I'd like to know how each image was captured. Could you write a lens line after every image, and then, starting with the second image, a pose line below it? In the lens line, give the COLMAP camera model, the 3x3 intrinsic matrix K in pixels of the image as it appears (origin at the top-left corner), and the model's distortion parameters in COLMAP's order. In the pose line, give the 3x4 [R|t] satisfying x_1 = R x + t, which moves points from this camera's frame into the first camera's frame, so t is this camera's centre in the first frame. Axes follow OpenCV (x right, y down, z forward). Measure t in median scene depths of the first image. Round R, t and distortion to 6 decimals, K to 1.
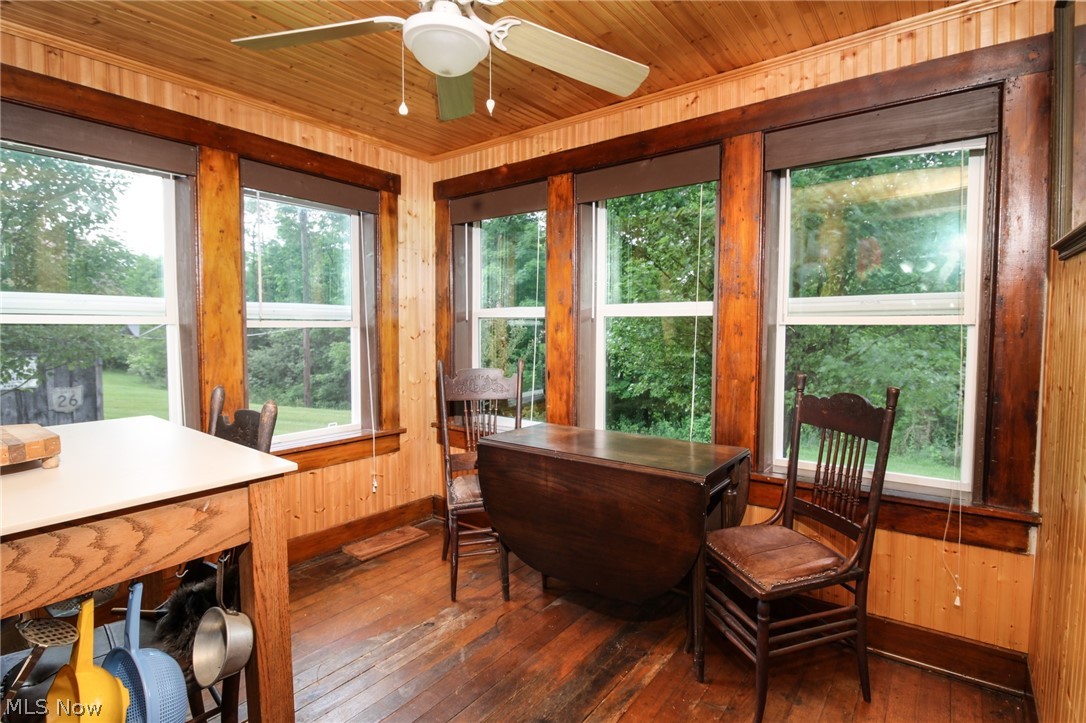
lens RADIAL K [[511.1, 0, 543.0], [0, 511.1, 358.0], [0, 0, 1]] dist [-0.017549, -0.003439]
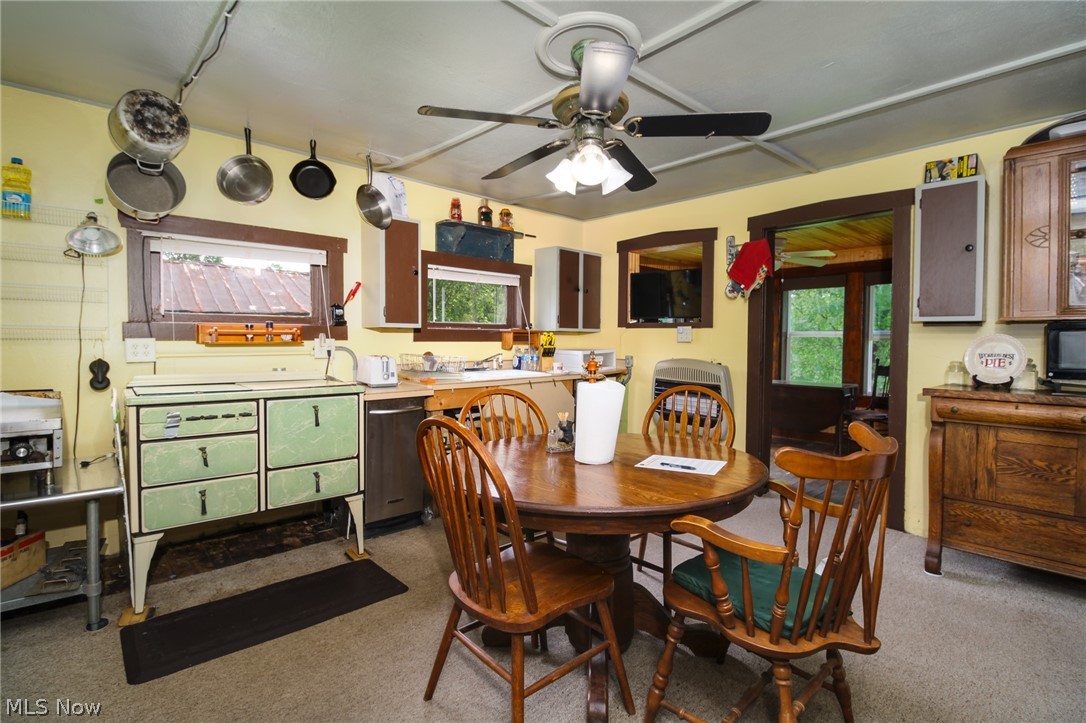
lens RADIAL K [[511.1, 0, 543.2], [0, 511.1, 357.2], [0, 0, 1]] dist [-0.017549, -0.003439]
pose [[0.987089, 0.011240, -0.159779, -0.818861], [-0.015025, 0.999634, -0.022502, 0.107450], [0.159468, 0.024612, 0.986896, -1.935875]]
